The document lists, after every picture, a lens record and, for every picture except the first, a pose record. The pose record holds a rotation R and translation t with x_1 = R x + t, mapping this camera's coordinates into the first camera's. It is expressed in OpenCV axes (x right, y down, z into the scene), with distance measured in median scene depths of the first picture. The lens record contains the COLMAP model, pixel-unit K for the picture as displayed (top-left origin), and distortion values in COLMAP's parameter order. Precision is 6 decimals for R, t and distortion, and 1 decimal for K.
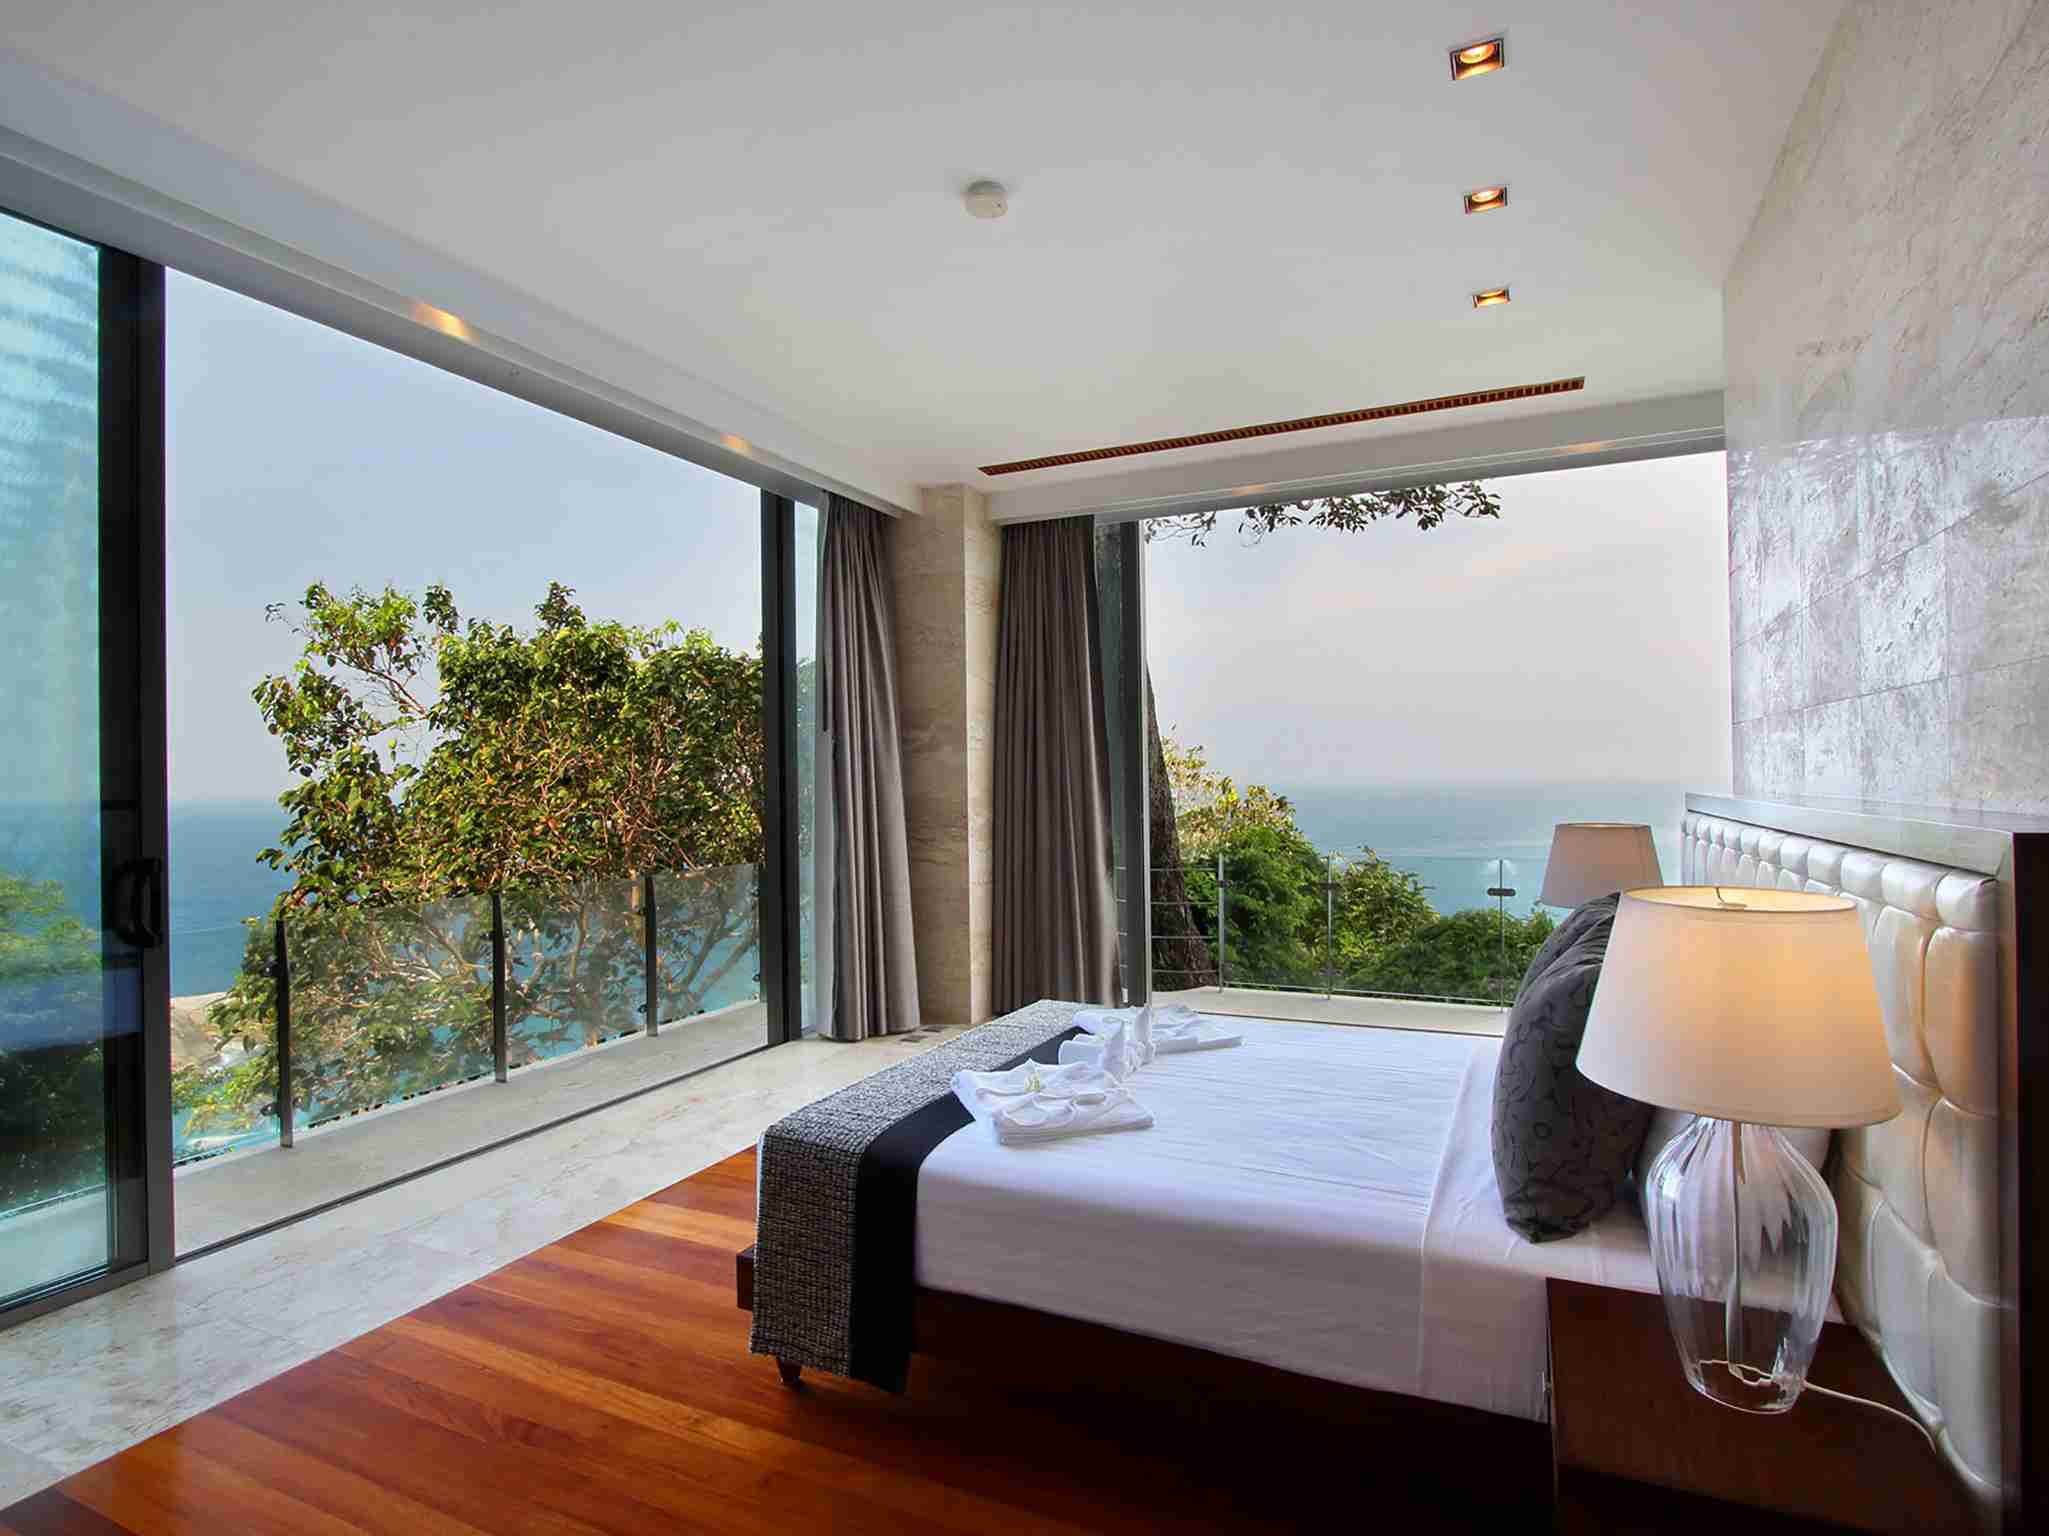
lens RADIAL K [[1148.3, 0, 947.3], [0, 1148.3, 770.8], [0, 0, 1]] dist [-0.019037, 0.001454]
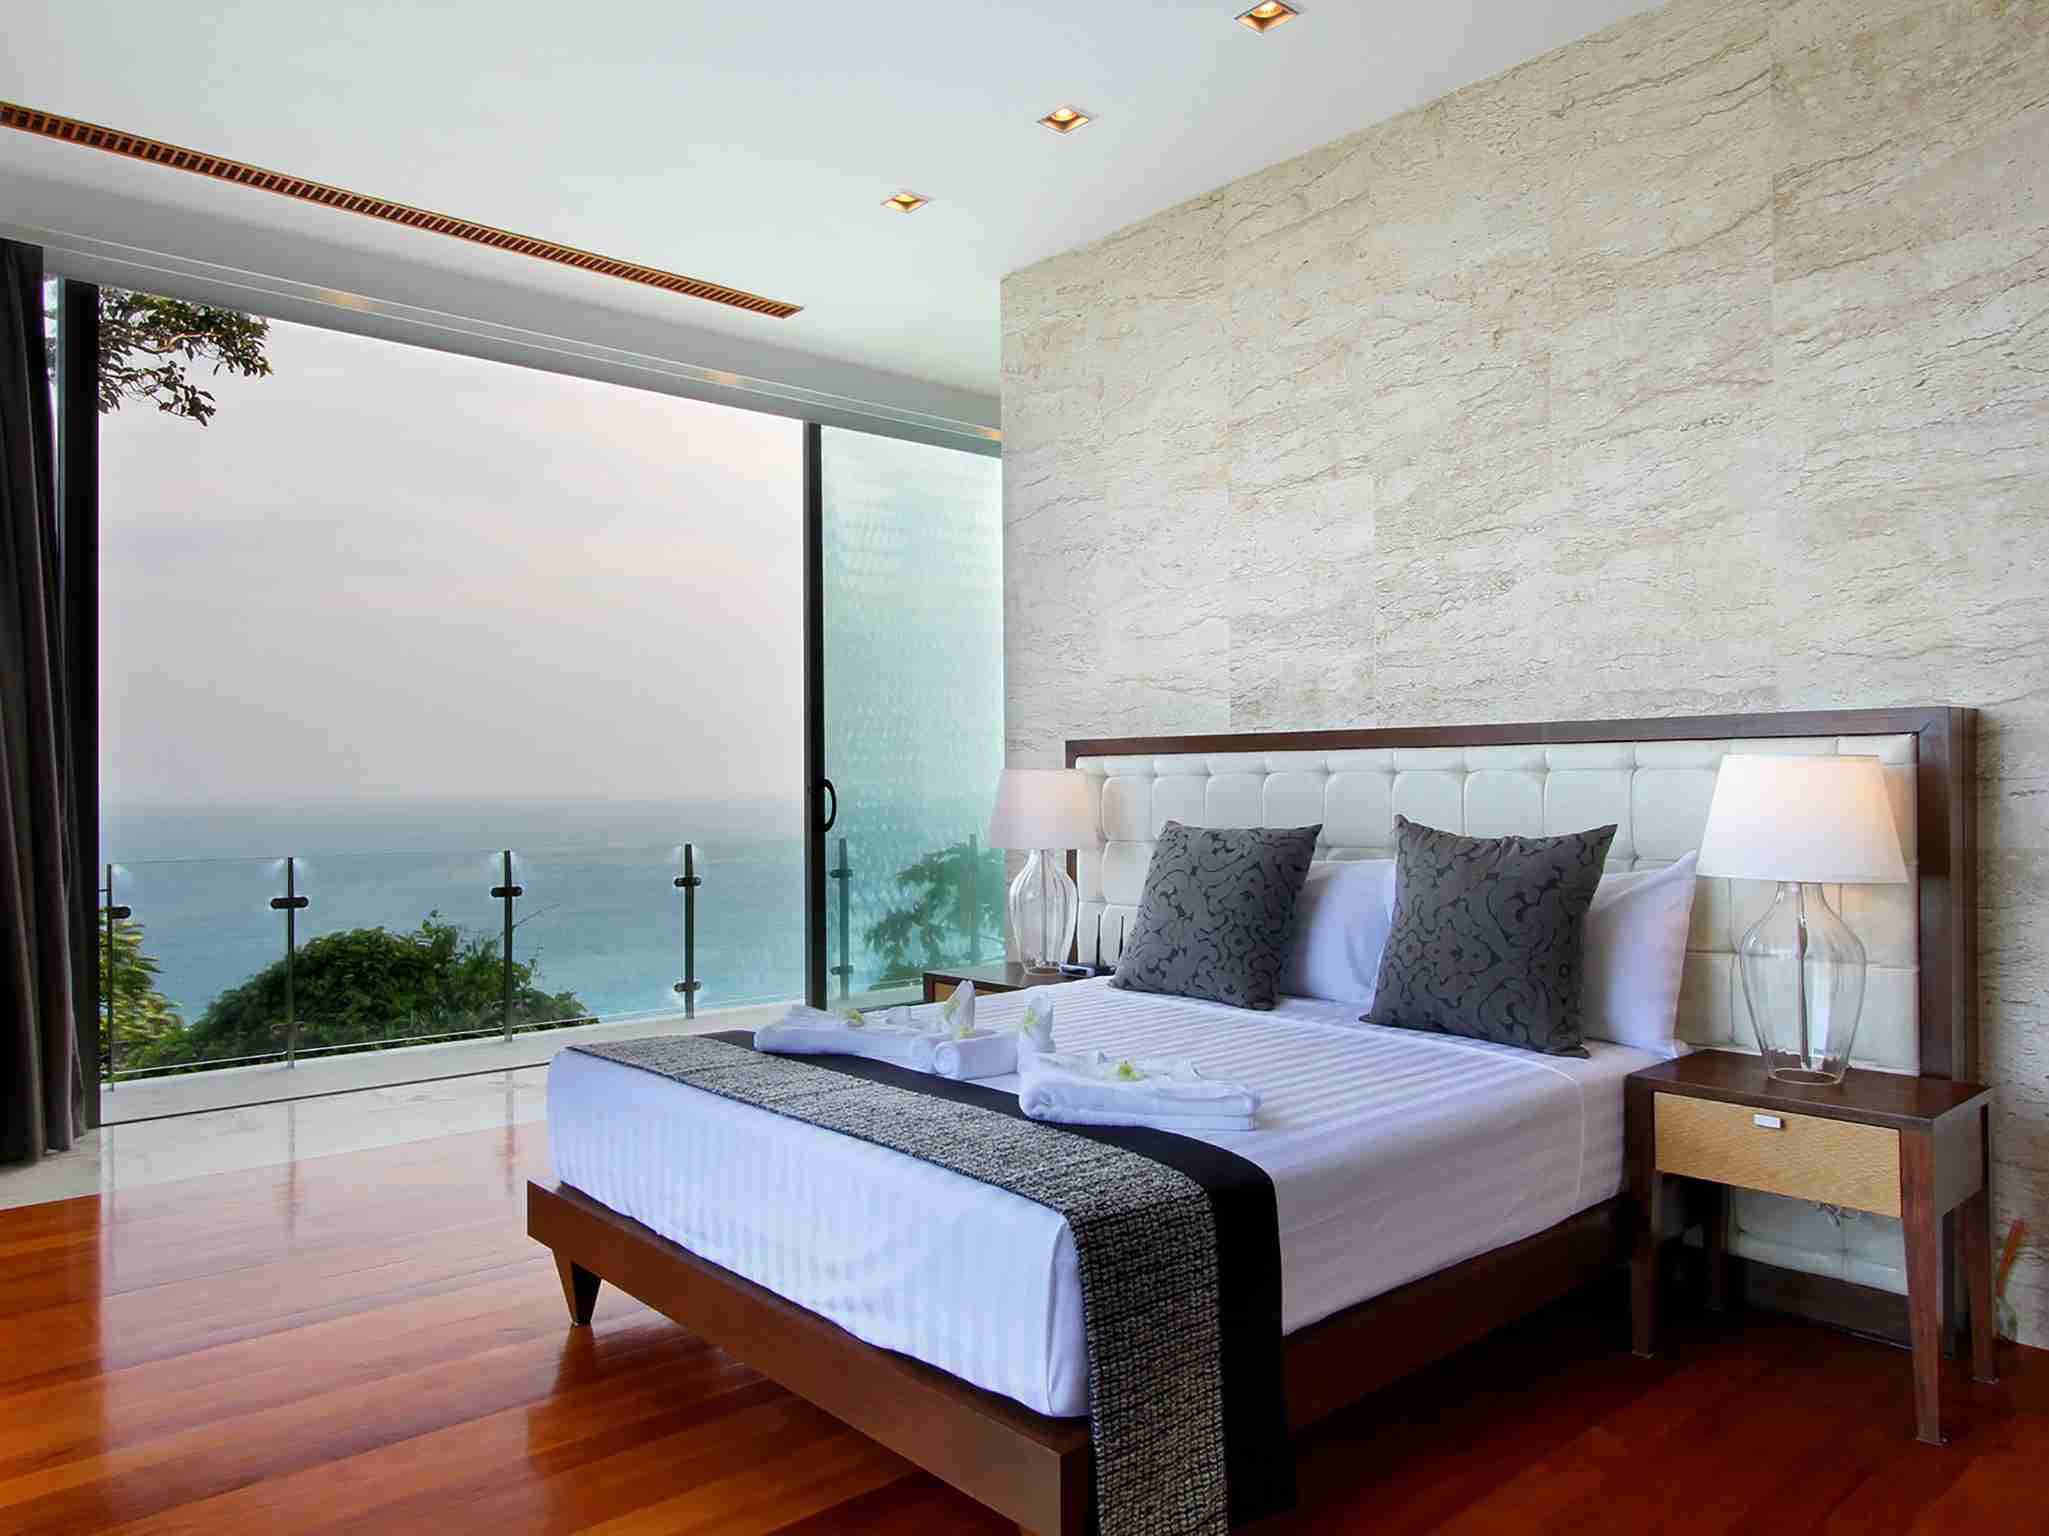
lens RADIAL K [[1423.8, 0, 1024.5], [0, 1423.8, 768.0], [0, 0, 1]] dist [-0.014085, -0.000690]
pose [[0.373113, 0.016732, 0.927635, -0.343114], [0.001557, 0.999825, -0.018661, 0.040278], [-0.927784, 0.008407, 0.373022, 0.306423]]
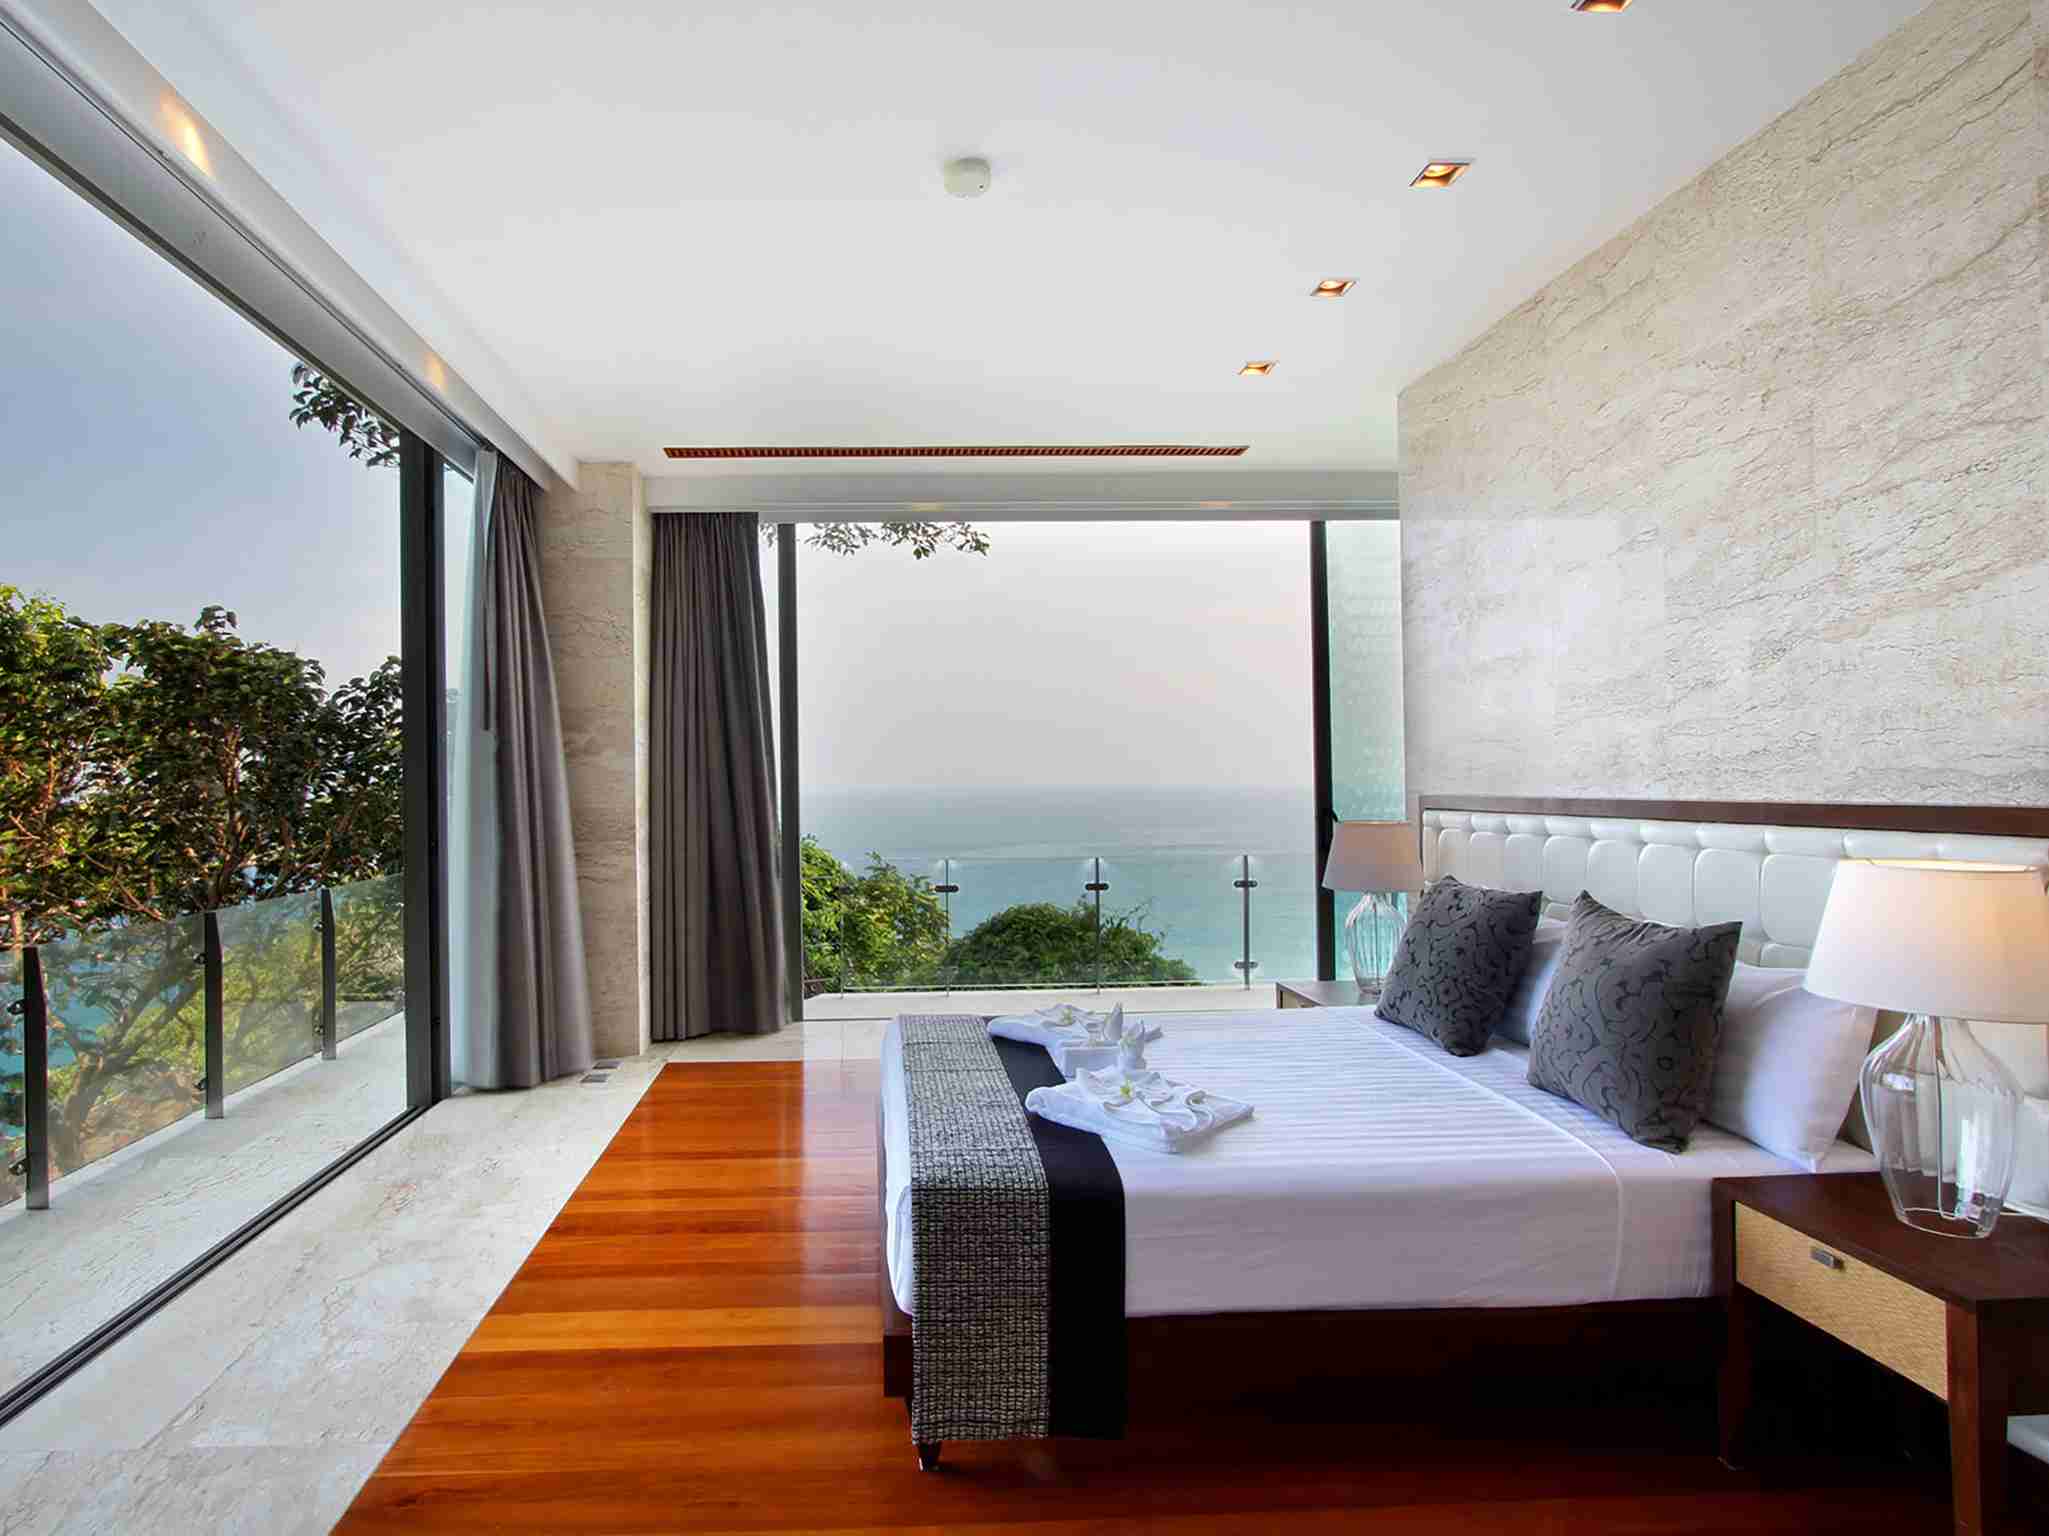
lens RADIAL K [[1148.3, 0, 947.3], [0, 1148.3, 770.8], [0, 0, 1]] dist [-0.019037, 0.001454]
pose [[0.869411, 0.006511, 0.494046, -0.232503], [-0.001678, 0.999946, -0.010226, 0.003645], [-0.494086, 0.008062, 0.869375, 0.093659]]
